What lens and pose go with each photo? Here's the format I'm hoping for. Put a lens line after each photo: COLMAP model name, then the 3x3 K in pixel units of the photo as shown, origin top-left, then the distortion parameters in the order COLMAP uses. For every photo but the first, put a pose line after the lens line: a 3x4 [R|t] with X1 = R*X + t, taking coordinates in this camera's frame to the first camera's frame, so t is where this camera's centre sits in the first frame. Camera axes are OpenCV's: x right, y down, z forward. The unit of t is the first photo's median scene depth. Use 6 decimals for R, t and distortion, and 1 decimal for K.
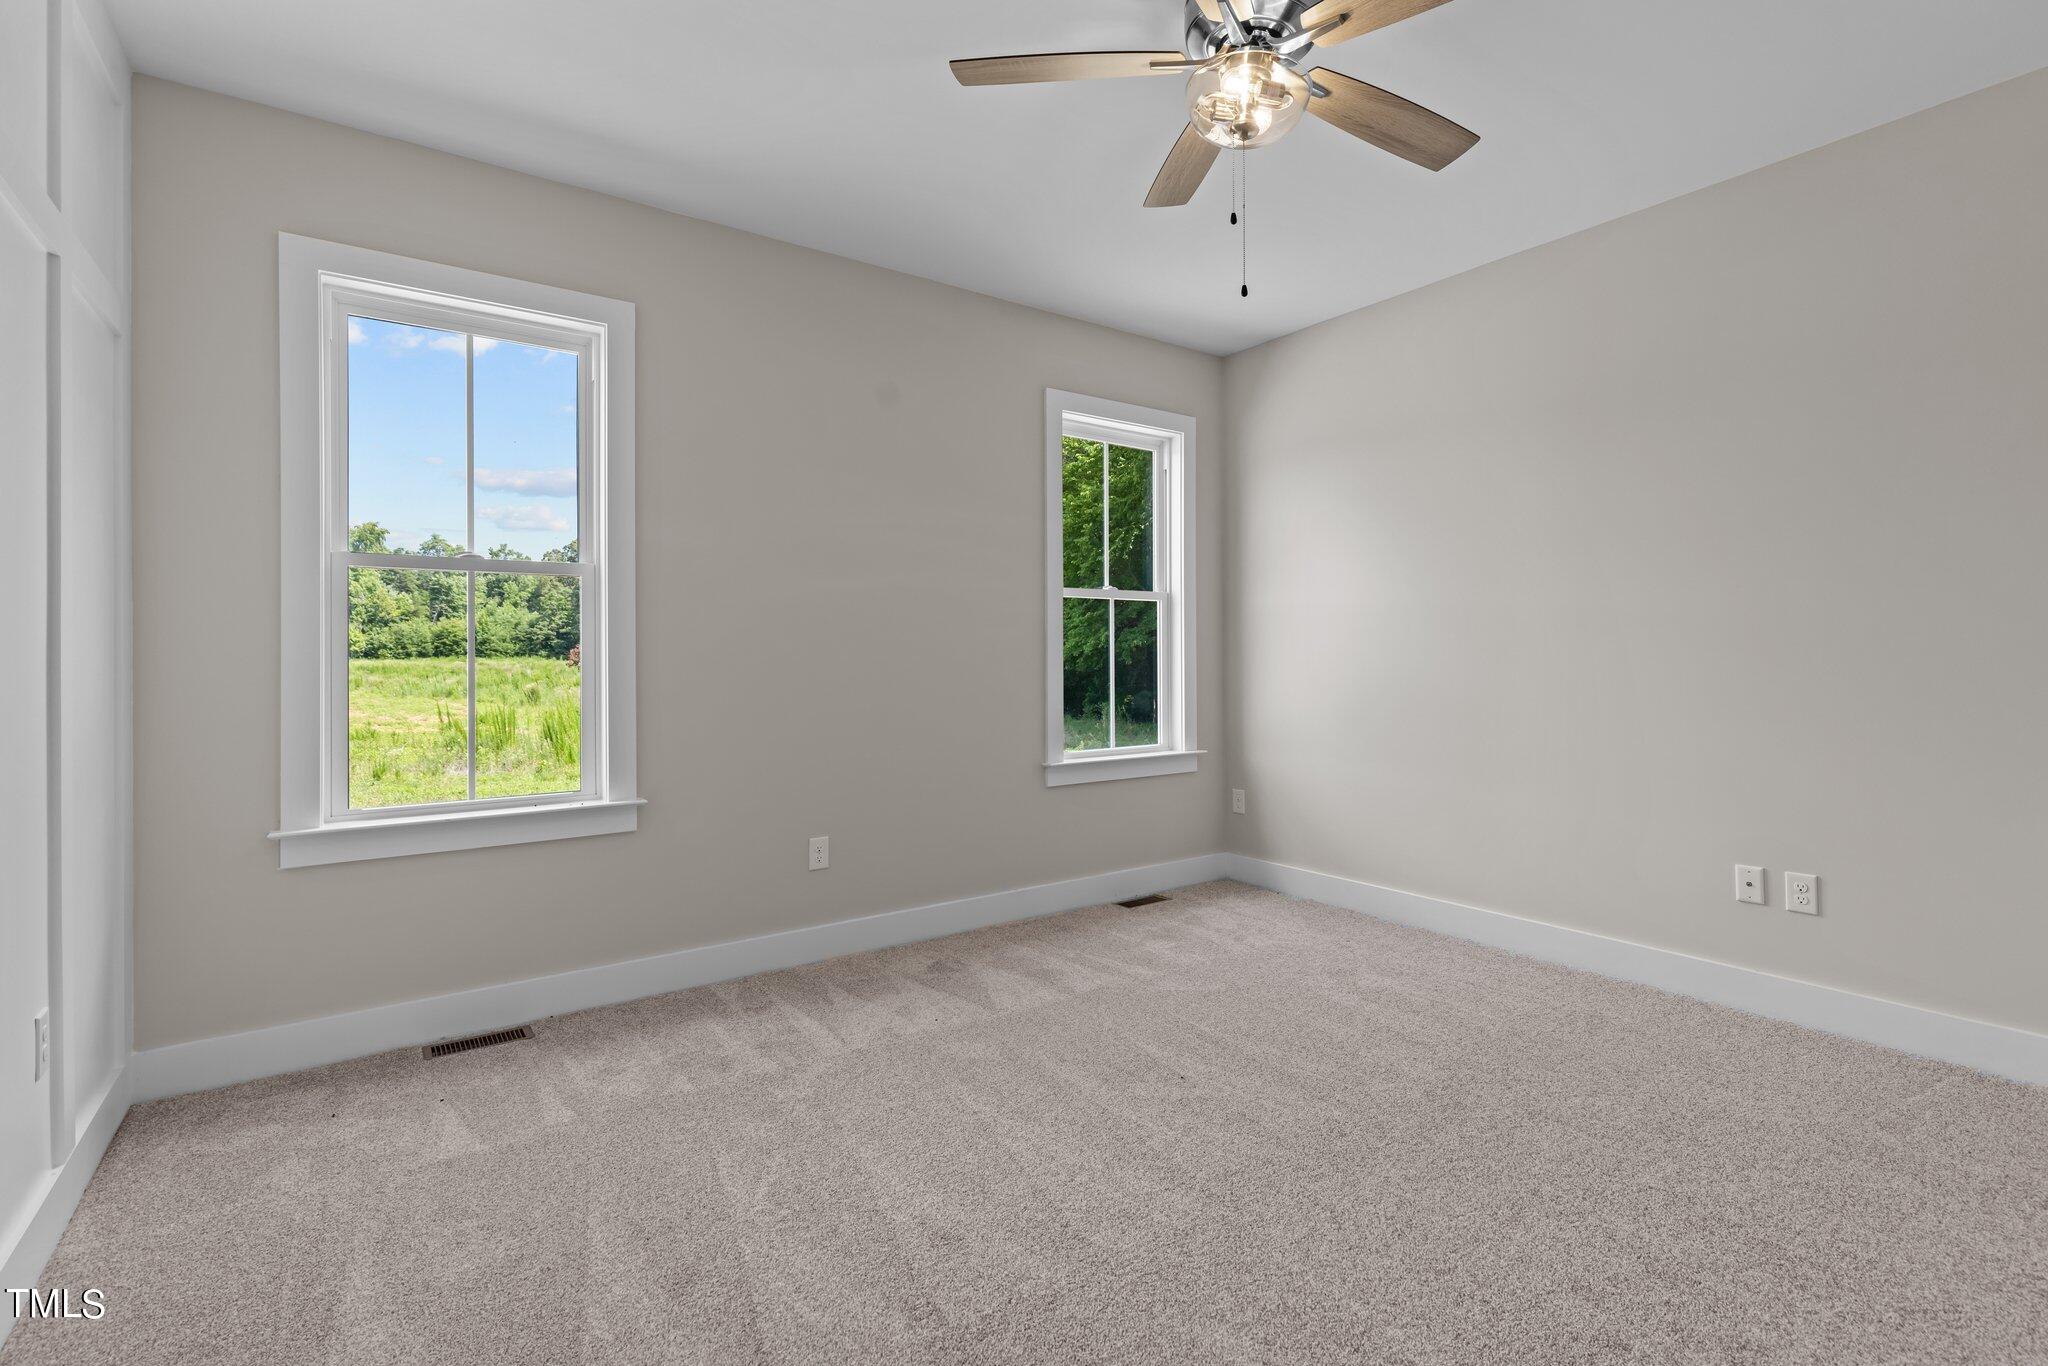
lens RADIAL K [[942.3, 0, 1029.9], [0, 942.3, 663.1], [0, 0, 1]] dist [-0.004147, -0.000346]
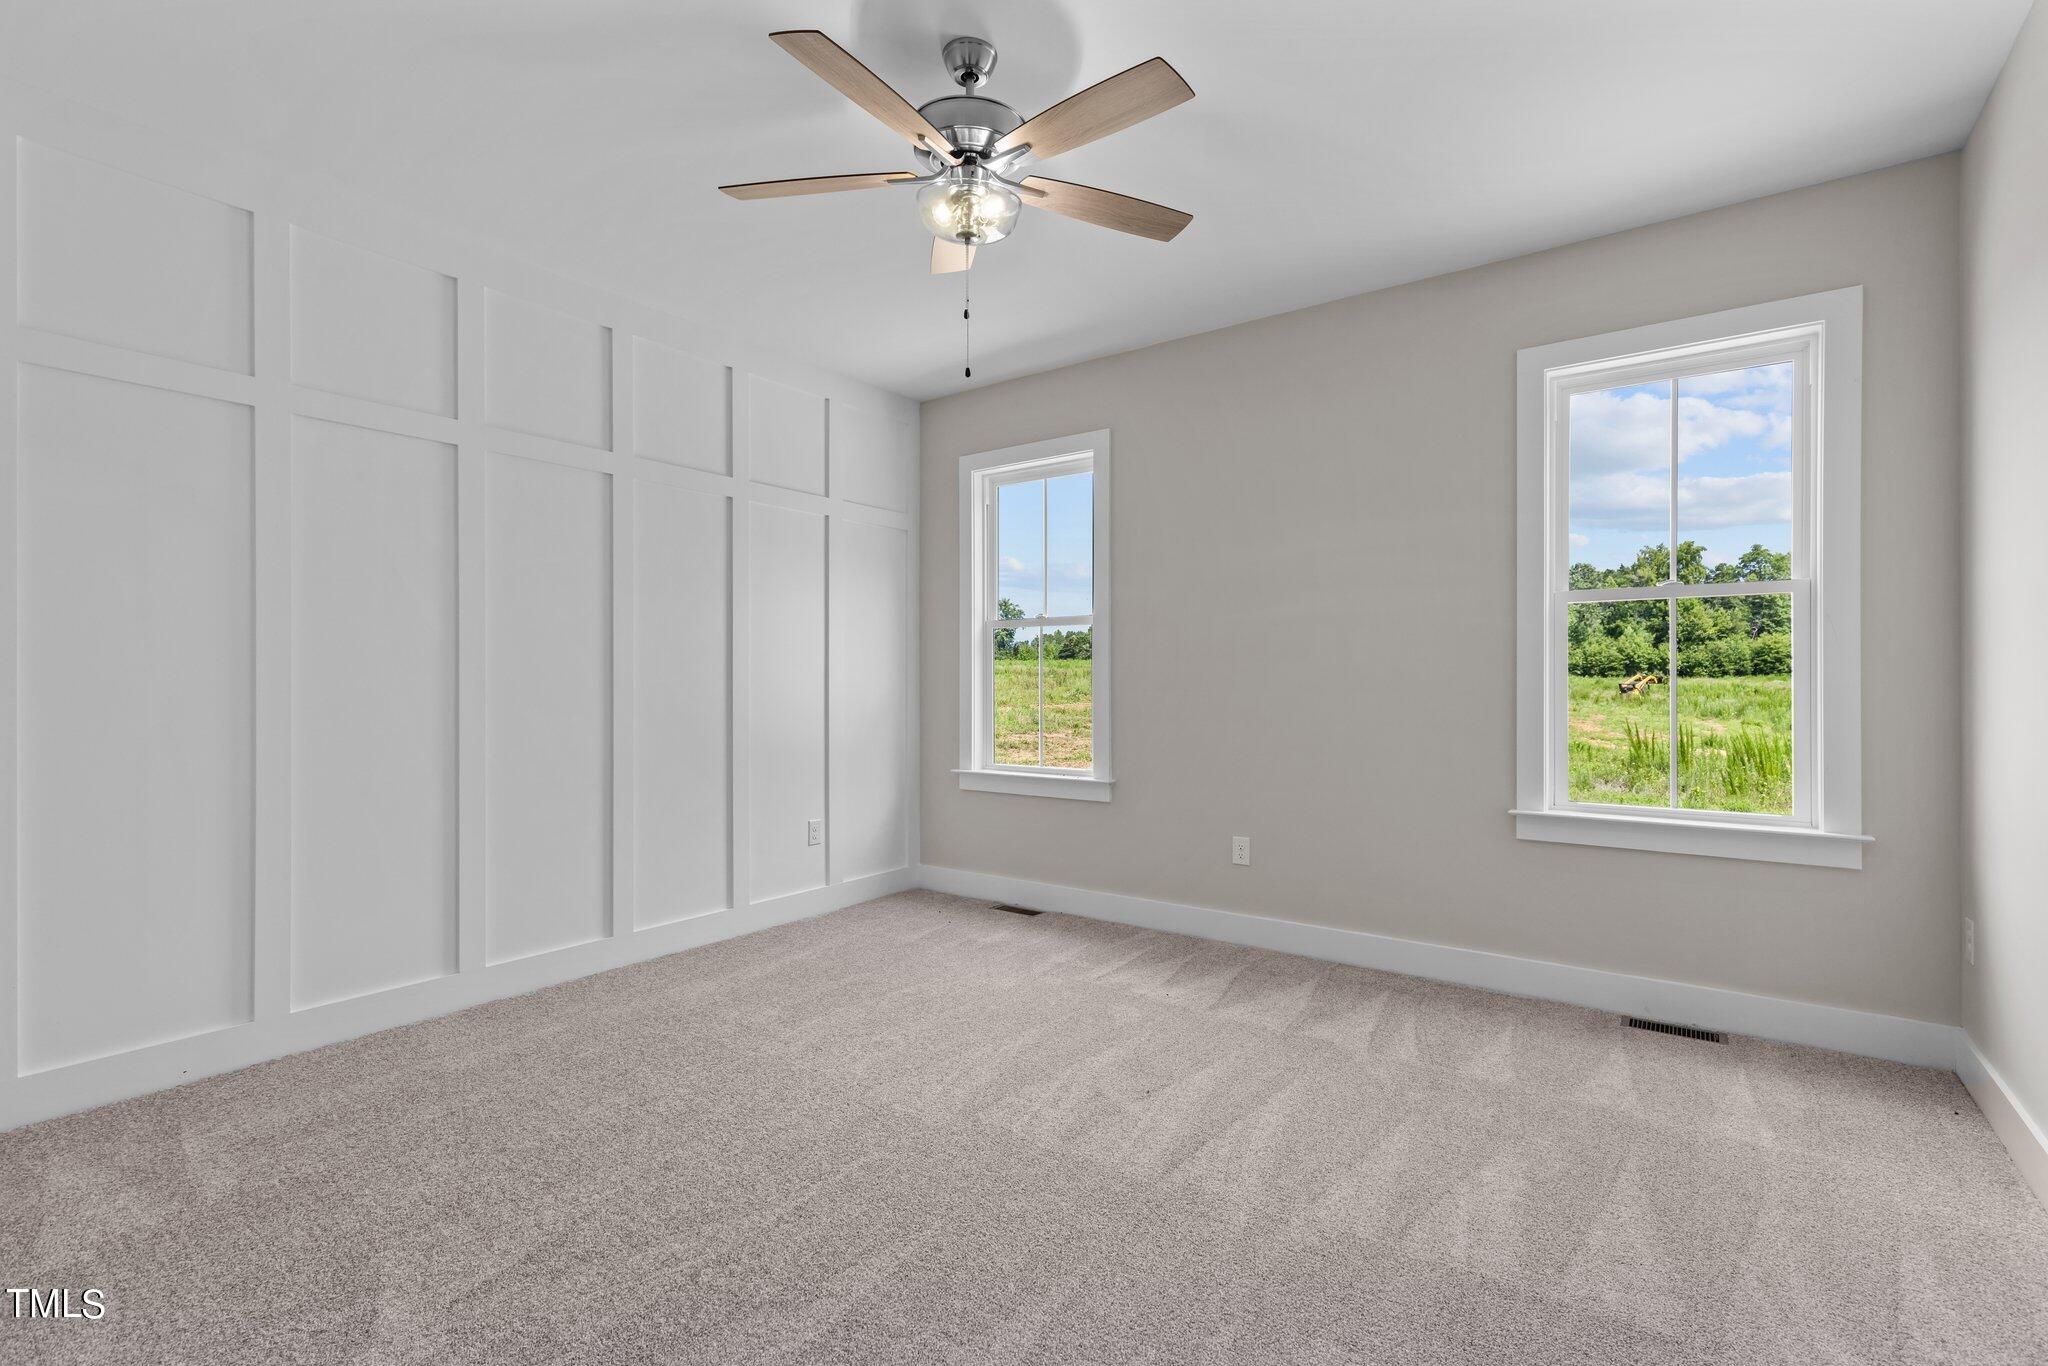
lens RADIAL K [[942.3, 0, 1025.4], [0, 942.3, 681.0], [0, 0, 1]] dist [-0.004147, -0.000346]
pose [[0.293118, 0.005447, -0.956061, 0.445459], [-0.005721, 0.999976, 0.003943, -0.003917], [0.956059, 0.004314, 0.293142, 0.232704]]
